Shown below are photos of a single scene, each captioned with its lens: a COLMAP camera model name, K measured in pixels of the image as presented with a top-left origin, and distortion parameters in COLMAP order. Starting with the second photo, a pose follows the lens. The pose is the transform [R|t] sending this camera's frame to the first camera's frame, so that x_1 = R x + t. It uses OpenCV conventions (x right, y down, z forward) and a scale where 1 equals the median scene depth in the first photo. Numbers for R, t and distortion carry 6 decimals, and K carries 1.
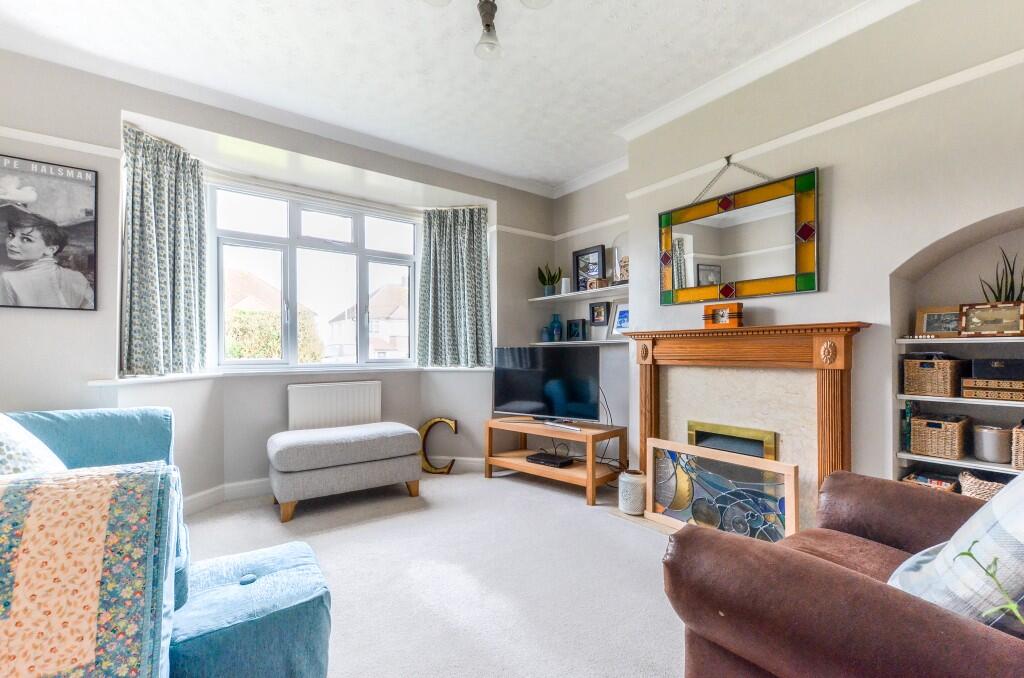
lens RADIAL K [[437.5, 0, 525.5], [0, 437.5, 340.8], [0, 0, 1]] dist [0.009566, -0.004161]
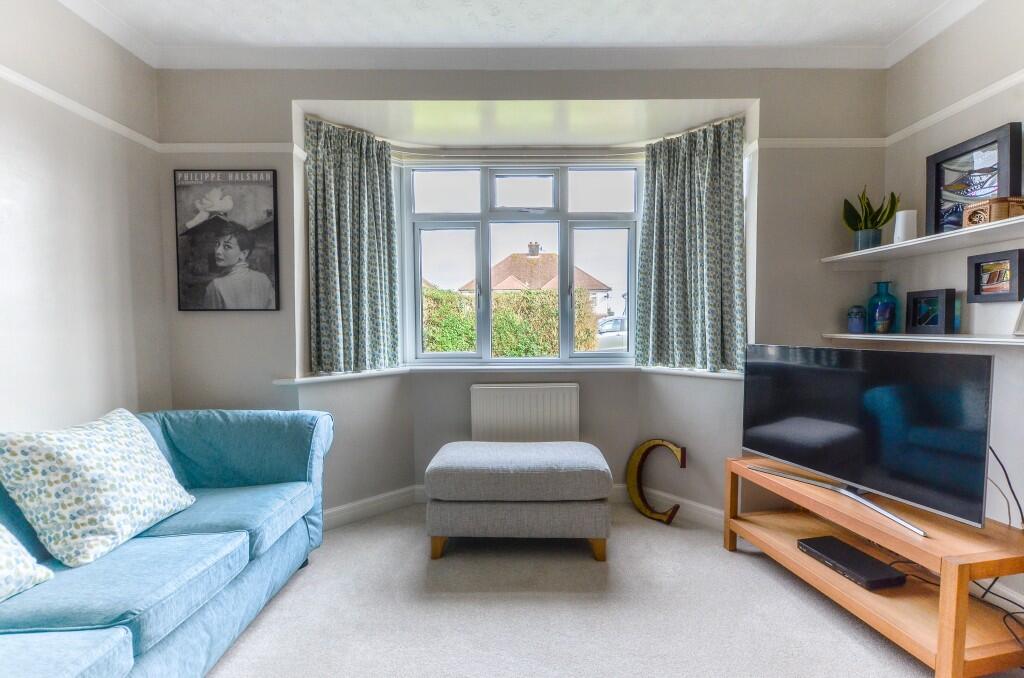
lens RADIAL K [[437.5, 0, 525.5], [0, 437.5, 340.8], [0, 0, 1]] dist [0.009566, -0.004161]
pose [[0.796645, 0.024326, -0.603958, 0.055794], [0.016045, 0.997987, 0.061360, -0.032157], [0.604235, -0.058573, 0.794650, 0.334816]]
